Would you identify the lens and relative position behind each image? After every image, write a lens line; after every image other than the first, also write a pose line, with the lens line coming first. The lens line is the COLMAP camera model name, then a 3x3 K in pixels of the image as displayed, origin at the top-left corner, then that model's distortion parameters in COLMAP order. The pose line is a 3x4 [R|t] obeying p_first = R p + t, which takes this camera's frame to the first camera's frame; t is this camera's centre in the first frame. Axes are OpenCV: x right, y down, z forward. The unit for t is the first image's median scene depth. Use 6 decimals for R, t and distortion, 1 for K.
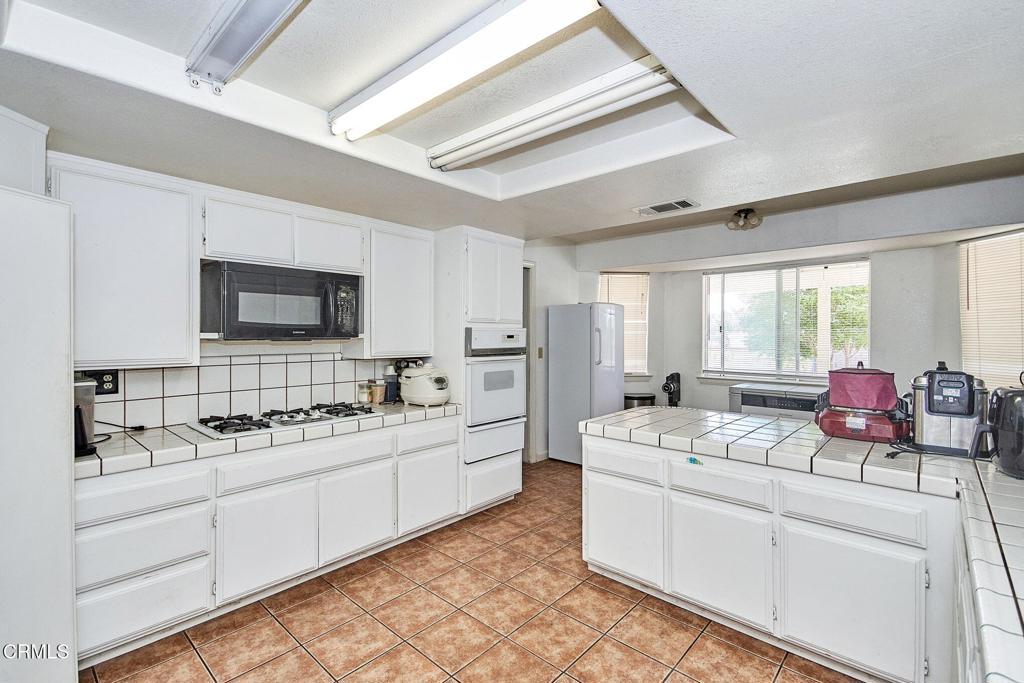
lens RADIAL K [[462.8, 0, 515.9], [0, 462.8, 327.8], [0, 0, 1]] dist [0.009645, -0.000213]
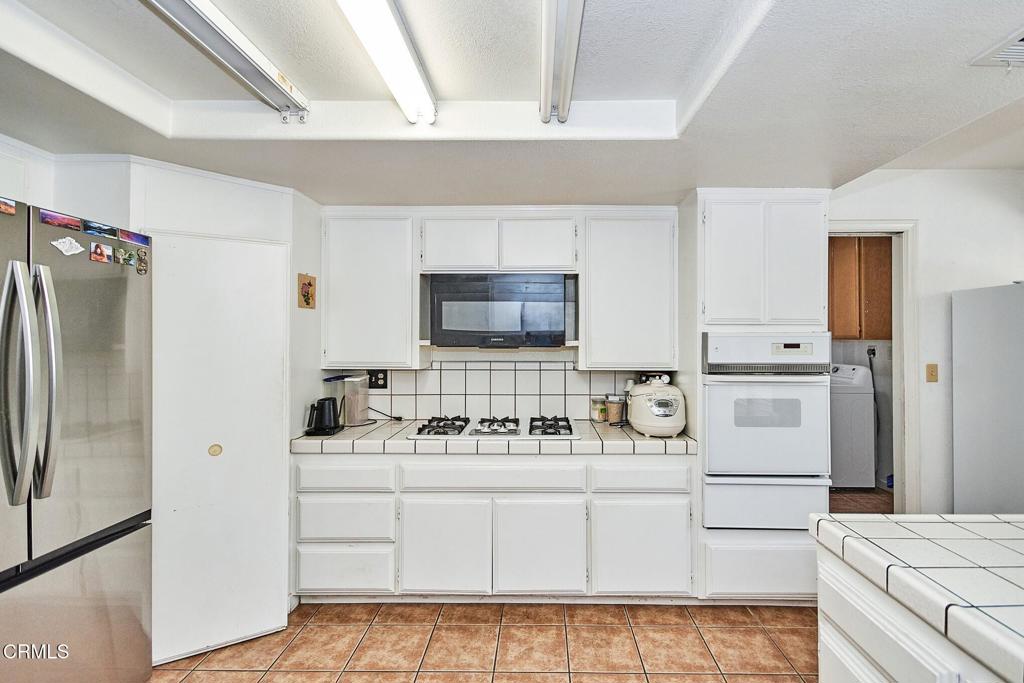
lens RADIAL K [[478.5, 0, 537.1], [0, 478.5, 328.5], [0, 0, 1]] dist [0.011448, 0.000241]
pose [[0.658898, -0.016109, -0.752060, 0.311870], [0.009926, 0.999870, -0.012720, 0.000687], [0.752167, 0.000916, 0.658972, 0.378617]]
